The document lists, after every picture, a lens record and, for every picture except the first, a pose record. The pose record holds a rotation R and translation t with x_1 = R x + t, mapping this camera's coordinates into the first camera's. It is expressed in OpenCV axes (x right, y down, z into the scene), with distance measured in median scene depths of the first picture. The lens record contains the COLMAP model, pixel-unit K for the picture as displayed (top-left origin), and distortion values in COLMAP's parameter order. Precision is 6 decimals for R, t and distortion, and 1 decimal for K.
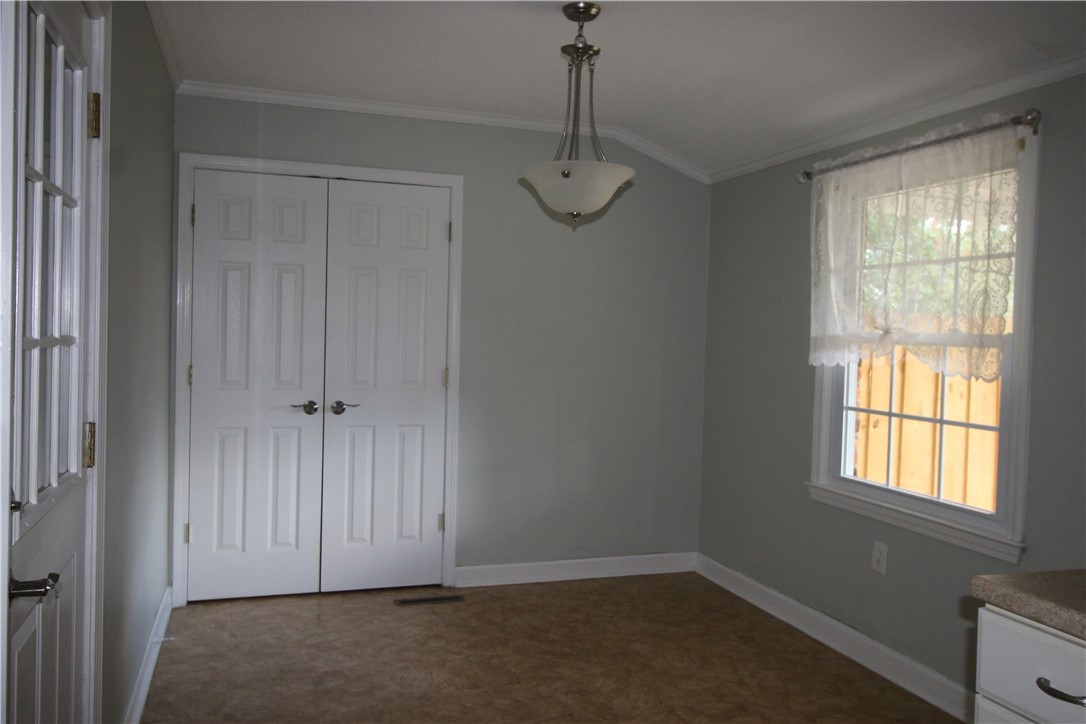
lens RADIAL K [[860.8, 0, 534.8], [0, 860.8, 354.2], [0, 0, 1]] dist [-0.012636, -0.001178]
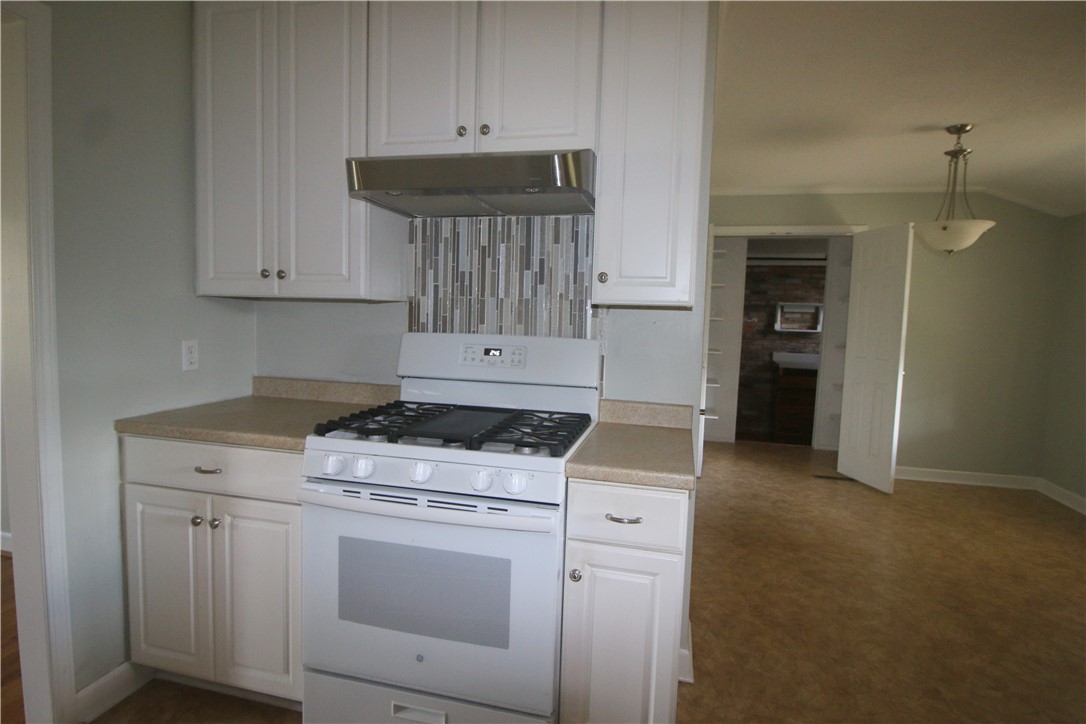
lens RADIAL K [[581.8, 0, 537.0], [0, 581.8, 353.4], [0, 0, 1]] dist [0.001839, -0.014437]
pose [[0.845468, 0.039275, -0.532580, -0.022397], [-0.024140, 0.999083, 0.035355, 0.016504], [0.533481, -0.017034, 0.845641, -0.369137]]
